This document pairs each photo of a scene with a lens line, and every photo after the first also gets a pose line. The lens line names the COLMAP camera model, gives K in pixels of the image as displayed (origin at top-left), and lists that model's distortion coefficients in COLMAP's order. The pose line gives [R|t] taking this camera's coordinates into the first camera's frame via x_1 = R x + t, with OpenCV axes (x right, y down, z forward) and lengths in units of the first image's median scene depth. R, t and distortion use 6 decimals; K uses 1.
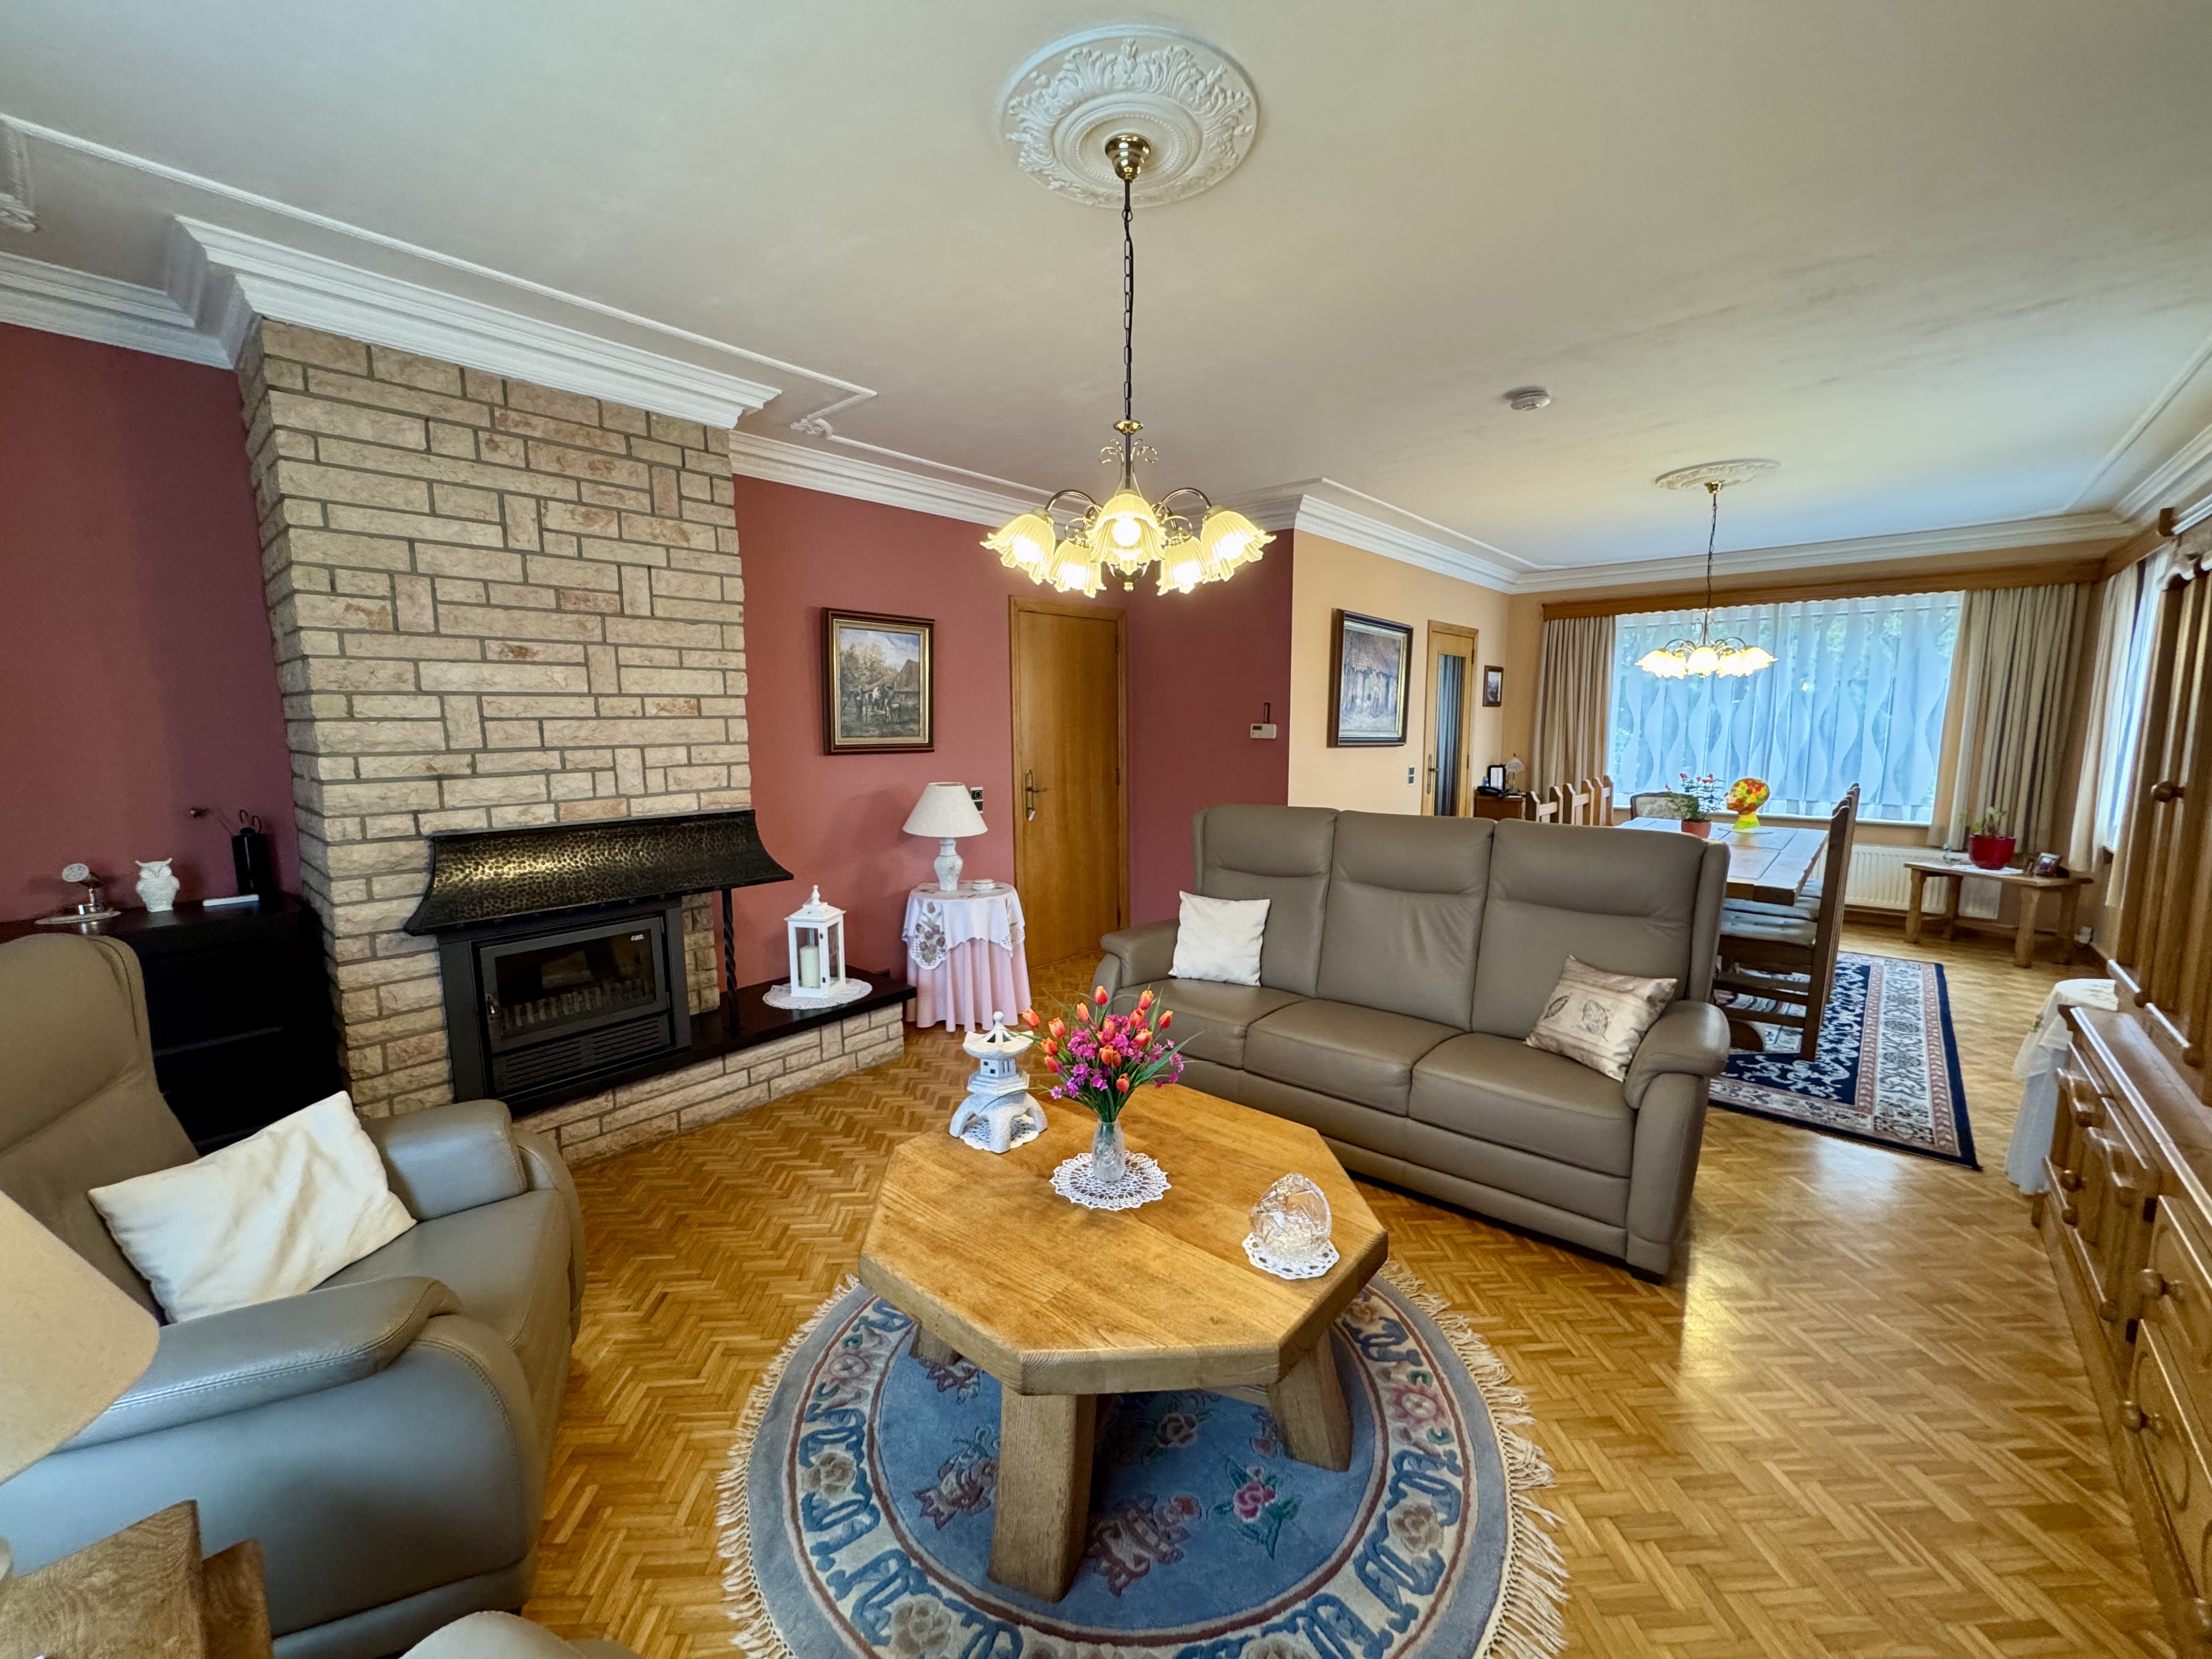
lens RADIAL K [[881.7, 0, 1104.5], [0, 881.7, 828.7], [0, 0, 1]] dist [0.000195, -0.000028]
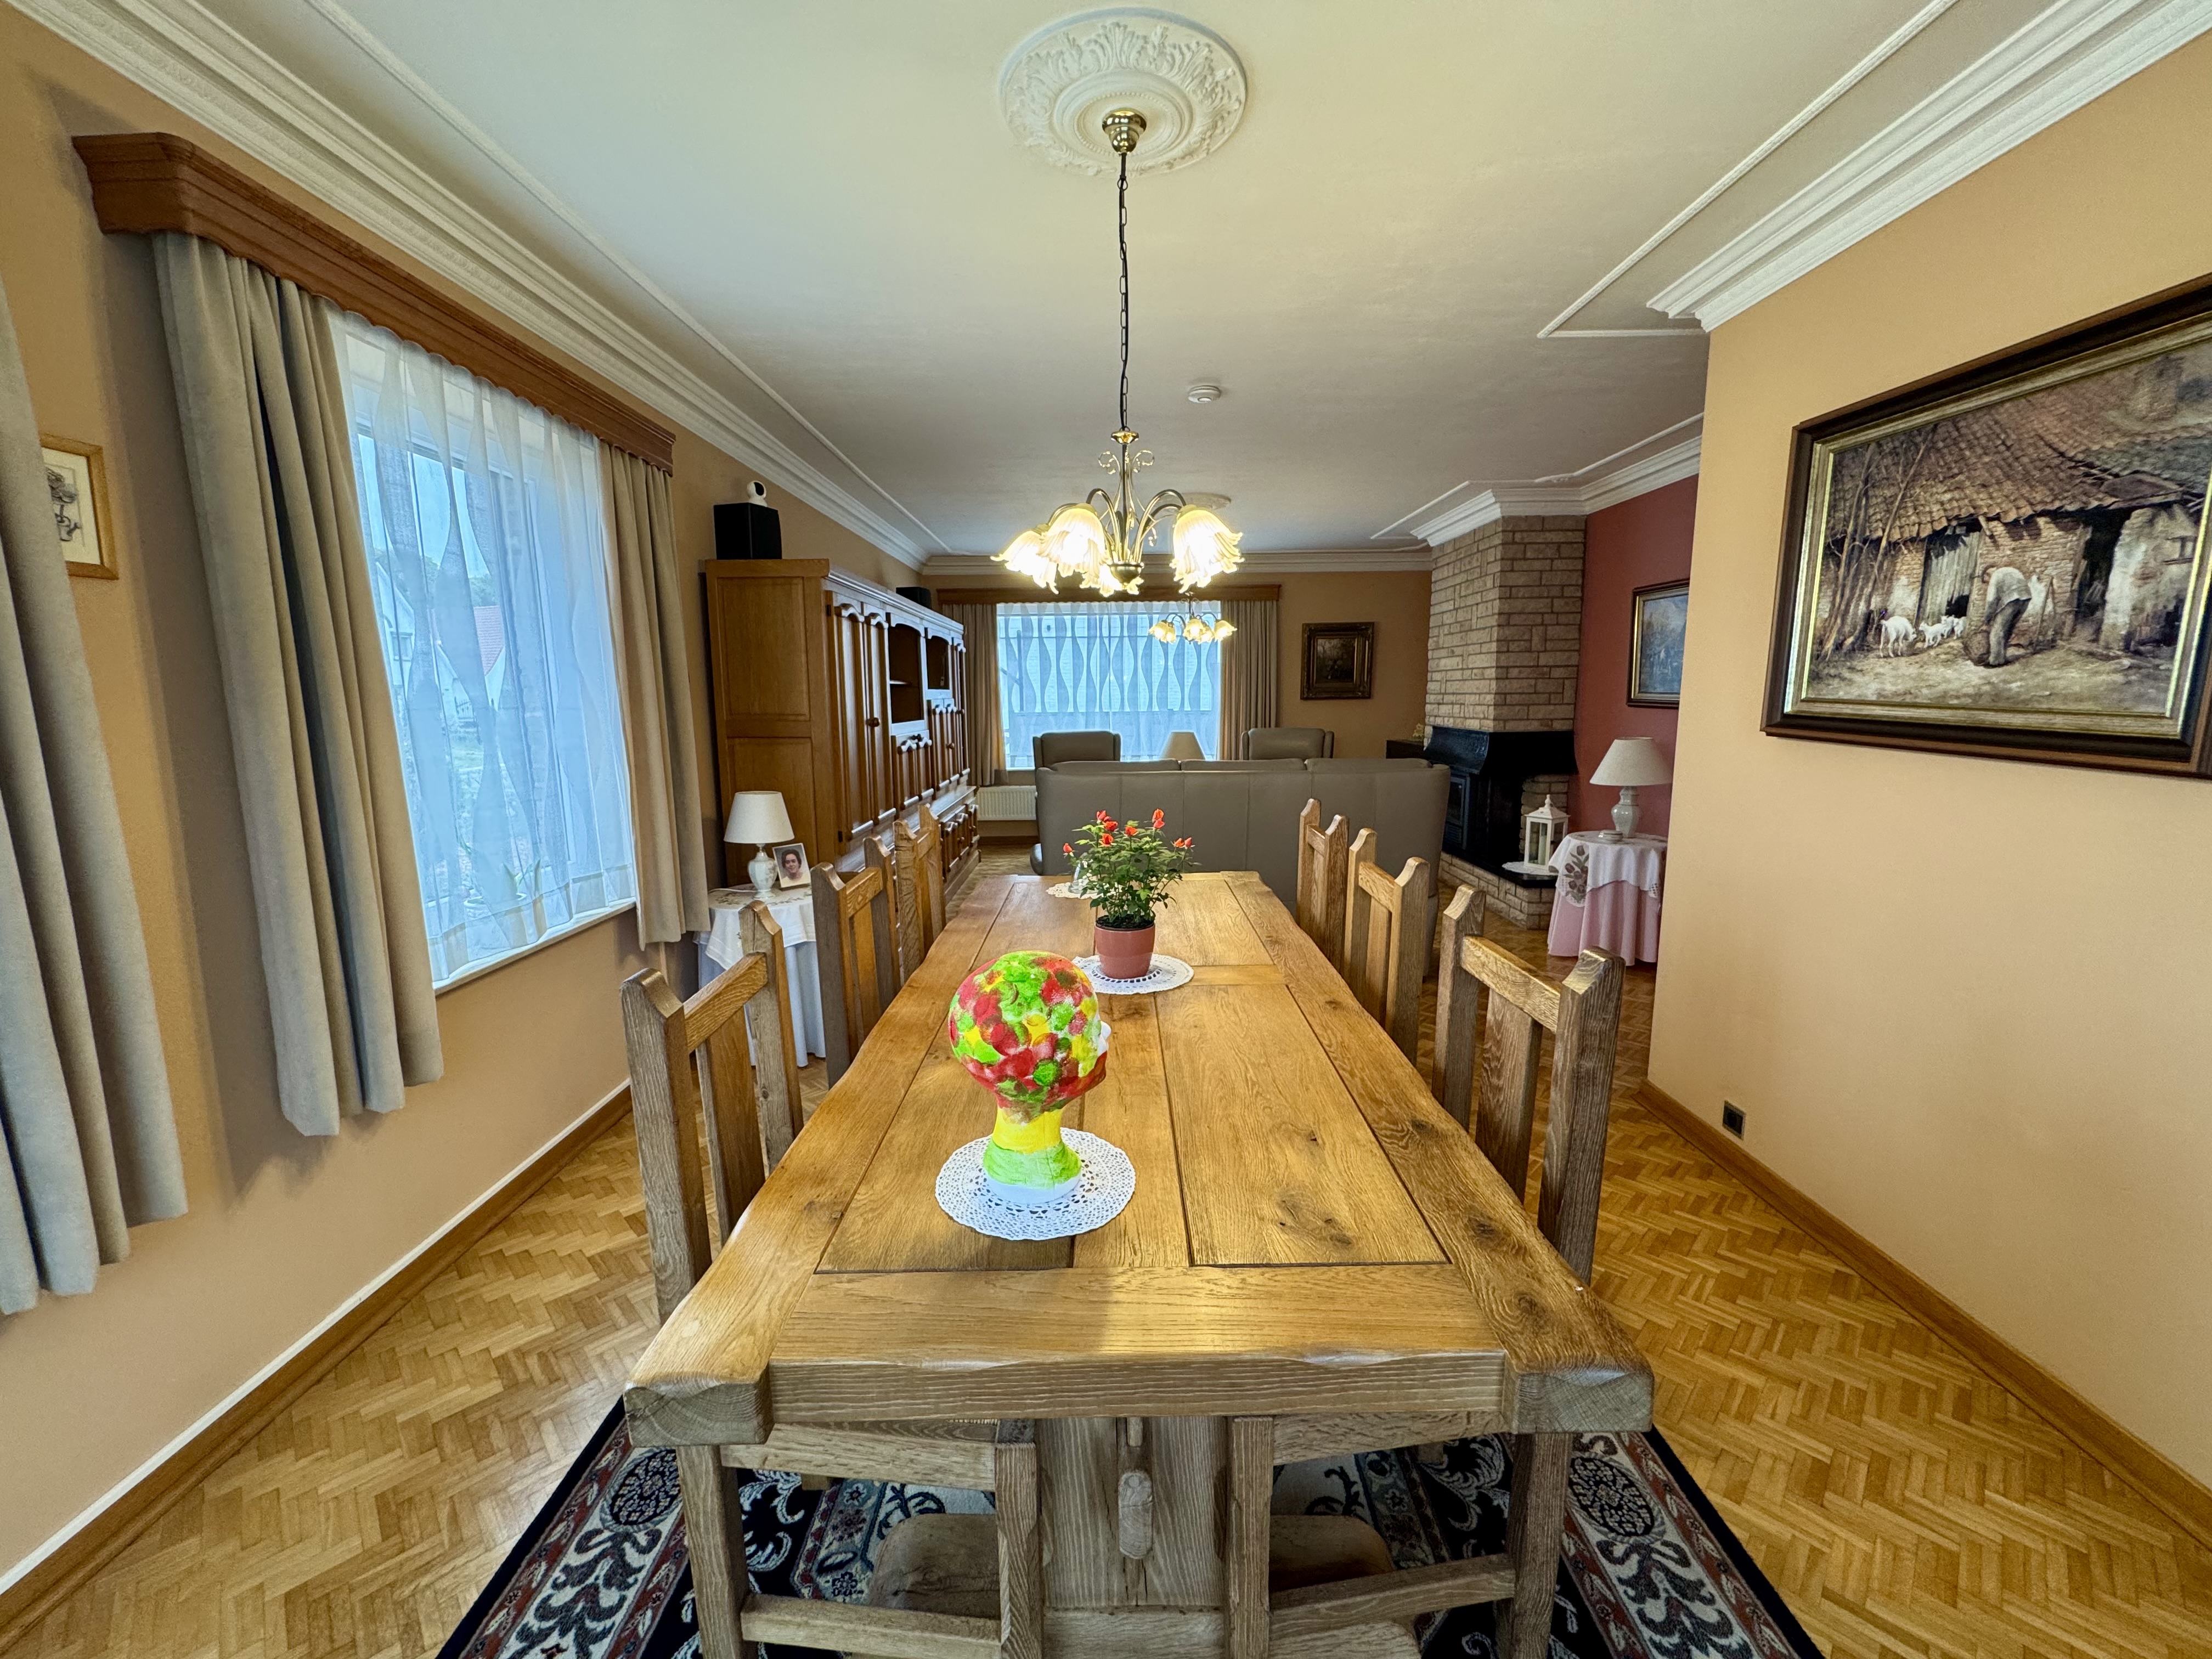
lens RADIAL K [[881.7, 0, 1106.7], [0, 881.7, 832.1], [0, 0, 1]] dist [0.000195, -0.000028]
pose [[-0.745862, 0.118588, -0.655459, 0.798457], [-0.069729, 0.964717, 0.253887, -0.131587], [0.662441, 0.235069, -0.711277, 1.067181]]
